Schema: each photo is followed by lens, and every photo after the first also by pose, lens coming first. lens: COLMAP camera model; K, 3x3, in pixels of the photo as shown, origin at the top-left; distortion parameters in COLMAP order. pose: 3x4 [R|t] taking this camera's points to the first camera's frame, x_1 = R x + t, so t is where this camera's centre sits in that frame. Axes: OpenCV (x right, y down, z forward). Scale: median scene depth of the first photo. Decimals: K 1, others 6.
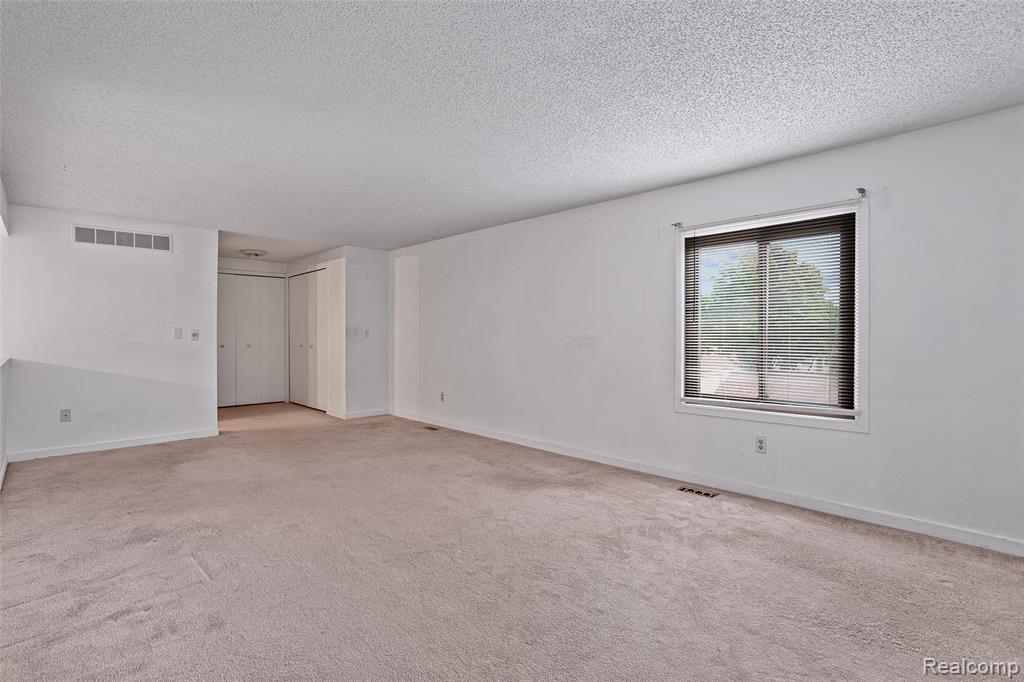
lens RADIAL K [[497.2, 0, 506.0], [0, 497.2, 339.9], [0, 0, 1]] dist [-0.017017, 0.007618]
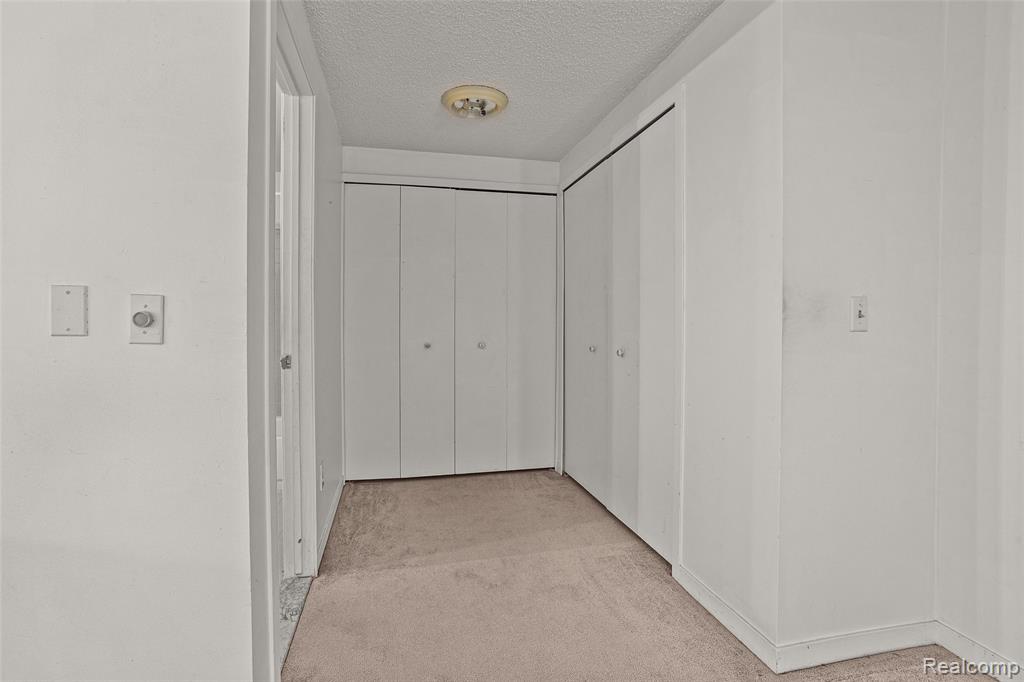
lens RADIAL K [[497.2, 0, 508.9], [0, 497.2, 336.1], [0, 0, 1]] dist [-0.017017, 0.007618]
pose [[0.866332, 0.013478, -0.499287, -0.398124], [-0.004843, 0.999816, 0.018586, -0.007800], [0.499445, -0.013683, 0.866237, 0.911318]]
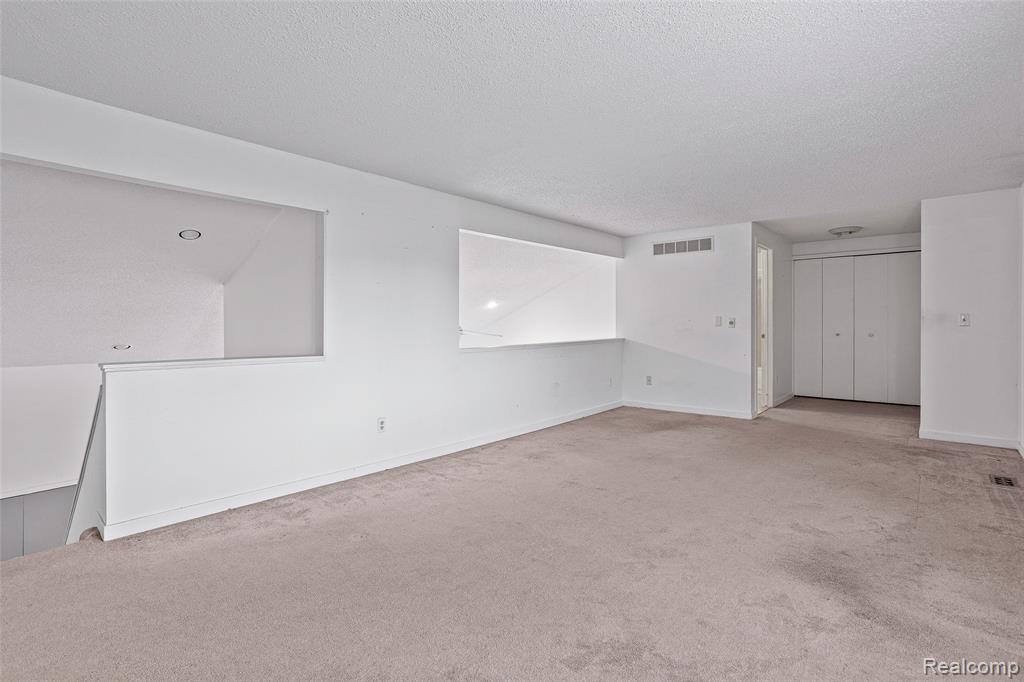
lens RADIAL K [[497.2, 0, 502.9], [0, 497.2, 318.0], [0, 0, 1]] dist [-0.017017, 0.007618]
pose [[0.102507, -0.010384, -0.994678, 0.413189], [-0.009461, 0.999890, -0.011413, -0.003538], [0.994687, 0.010580, 0.102398, 0.393300]]
